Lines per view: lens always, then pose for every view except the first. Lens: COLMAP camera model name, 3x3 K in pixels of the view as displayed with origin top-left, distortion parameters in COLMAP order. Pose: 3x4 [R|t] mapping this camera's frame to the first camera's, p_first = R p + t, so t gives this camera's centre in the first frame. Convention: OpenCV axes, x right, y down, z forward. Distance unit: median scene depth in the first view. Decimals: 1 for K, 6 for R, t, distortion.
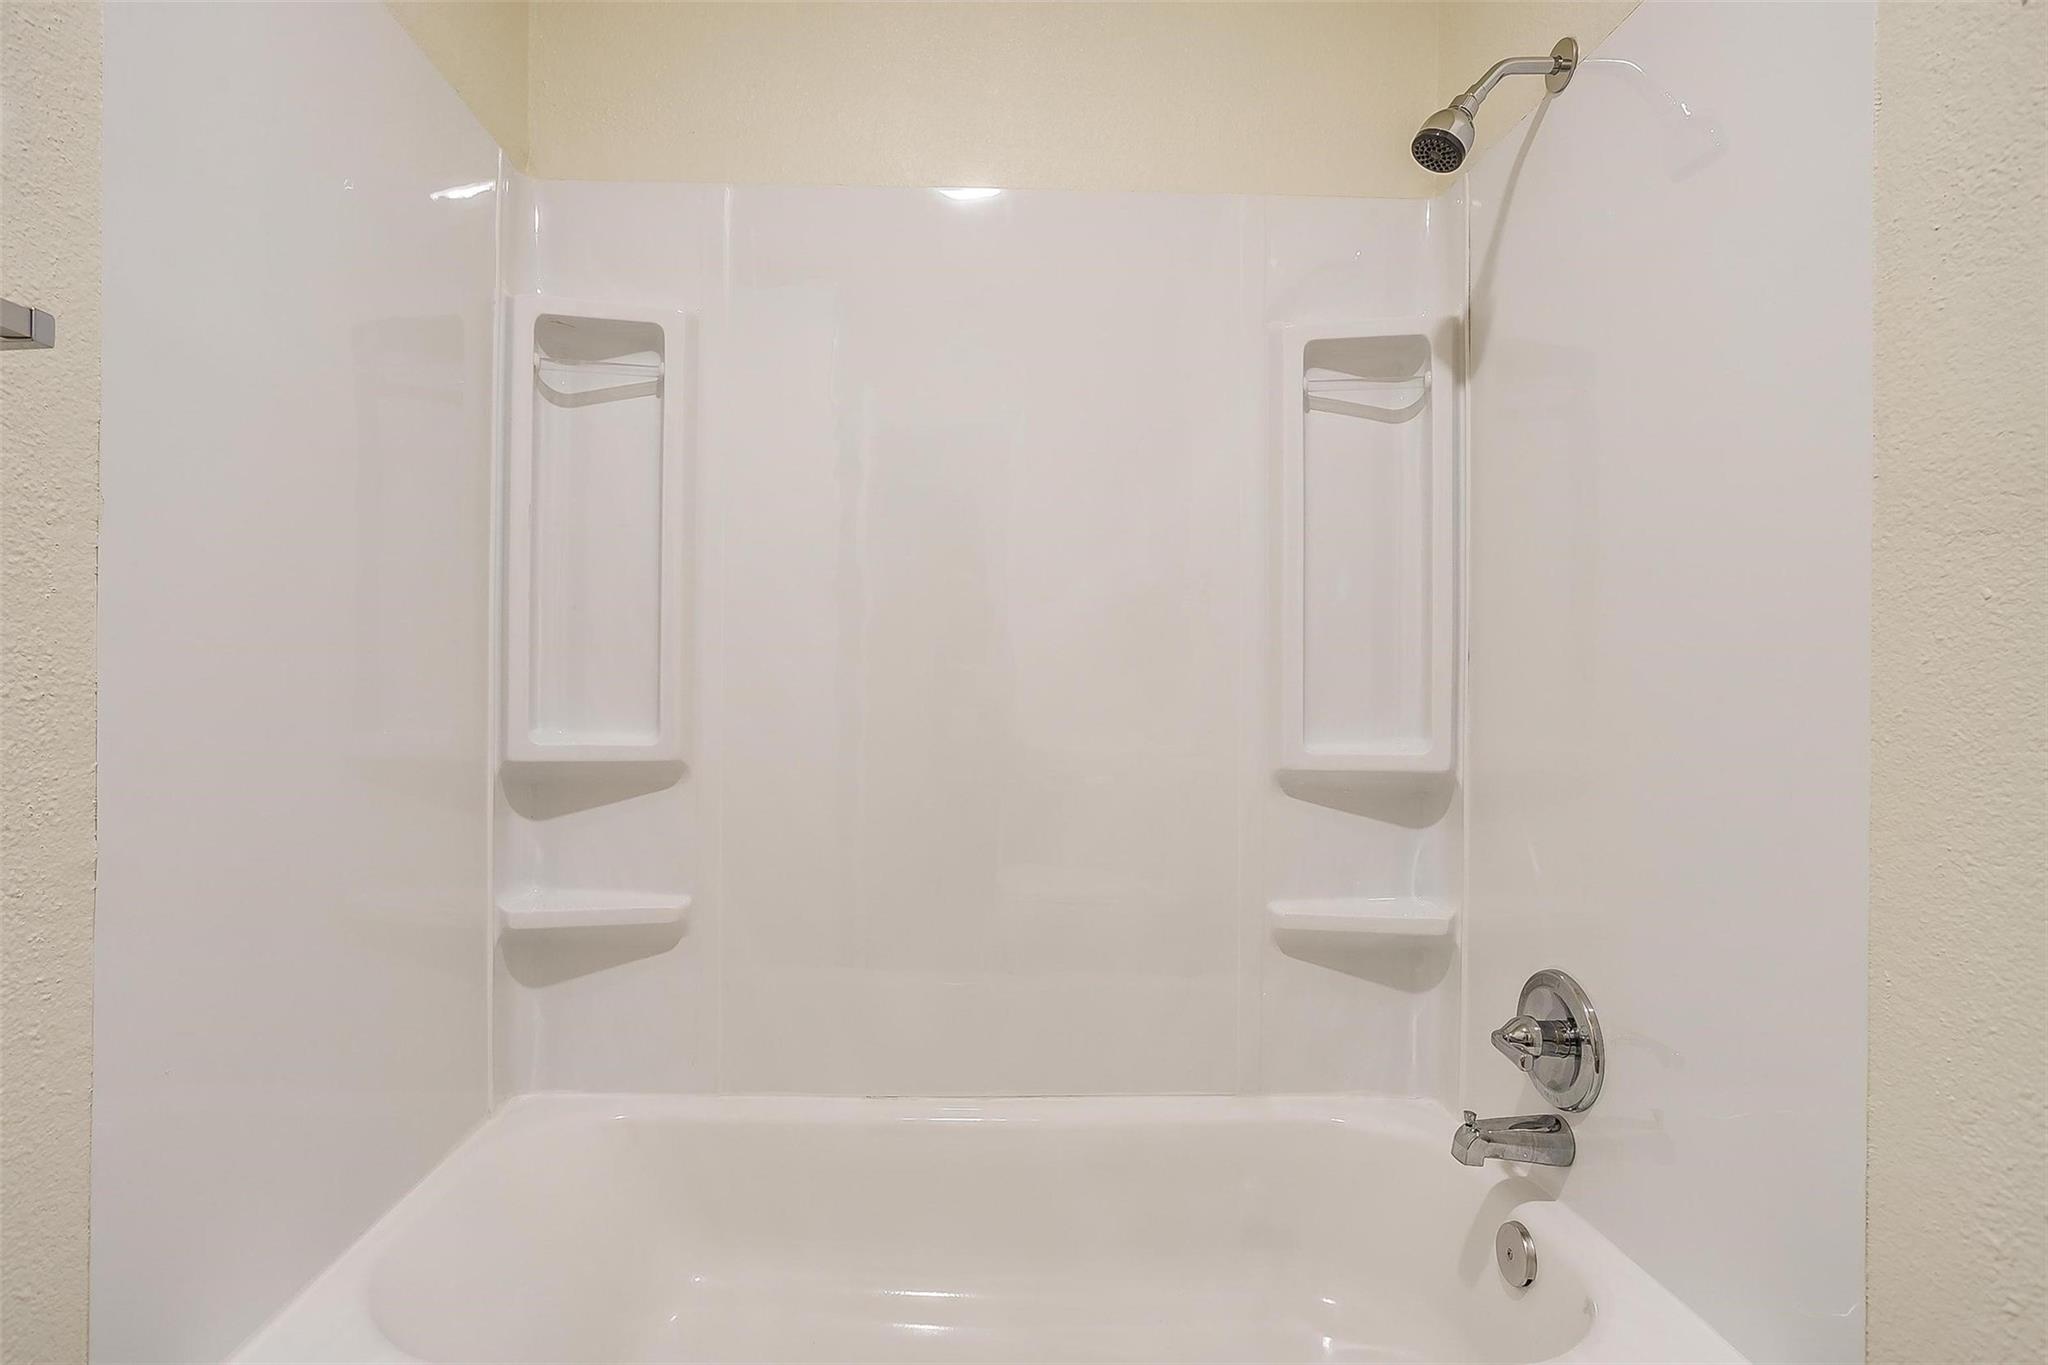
lens RADIAL K [[1004.2, 0, 1001.6], [0, 1004.2, 687.0], [0, 0, 1]] dist [-0.050603, 0.031448]
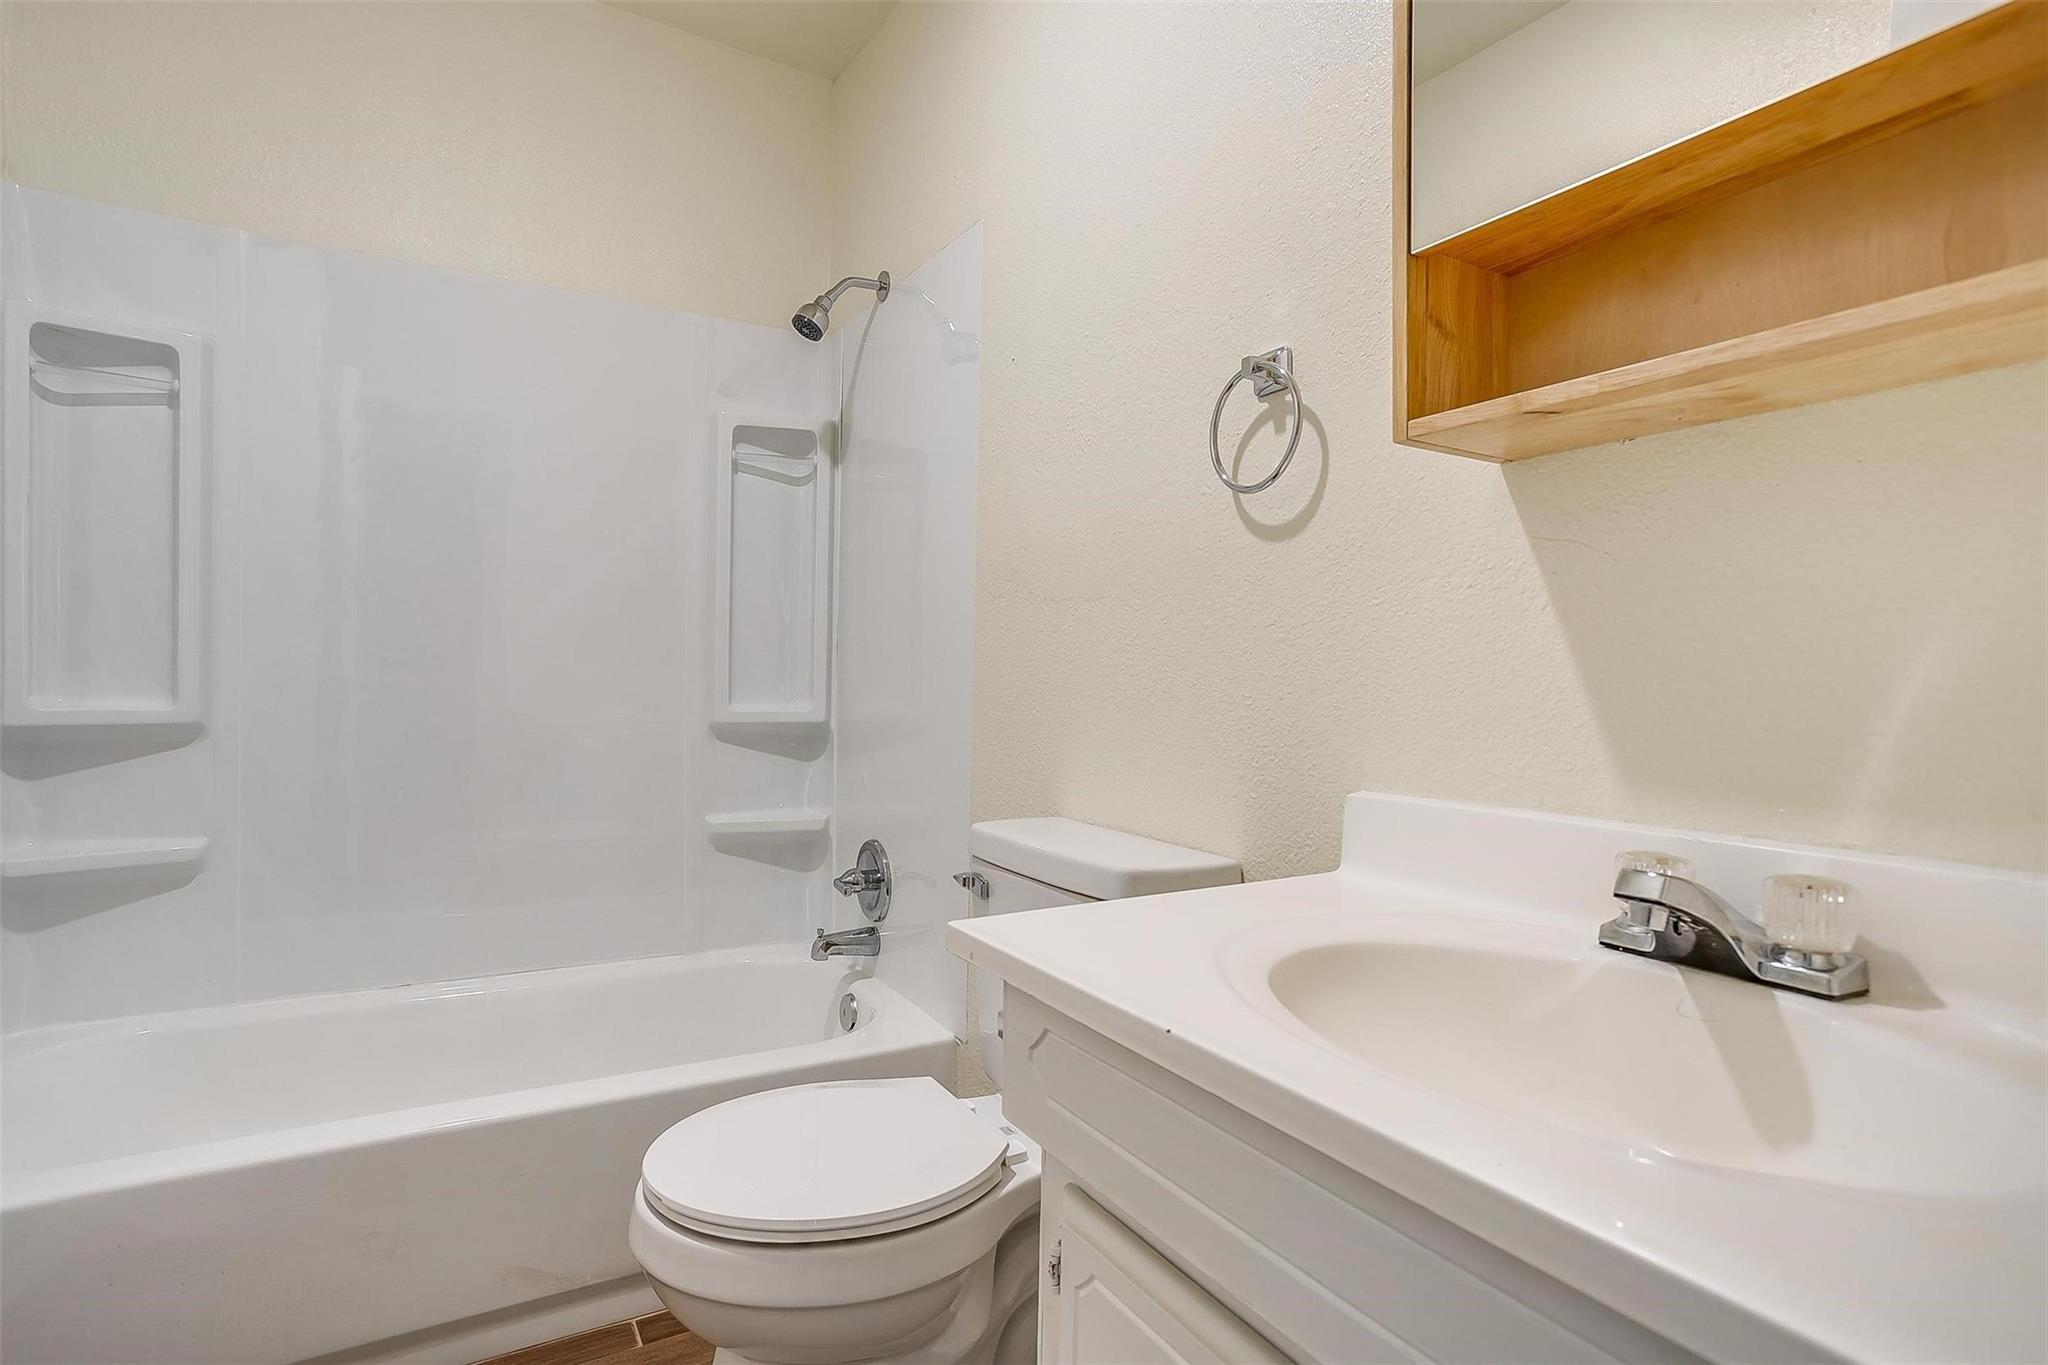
lens RADIAL K [[1004.2, 0, 1001.6], [0, 1004.2, 687.0], [0, 0, 1]] dist [-0.050603, 0.031448]
pose [[0.890987, 0.000091, 0.454030, -0.005288], [-0.012407, 0.999631, 0.024148, -0.008233], [-0.453860, -0.027149, 0.890659, -0.476270]]
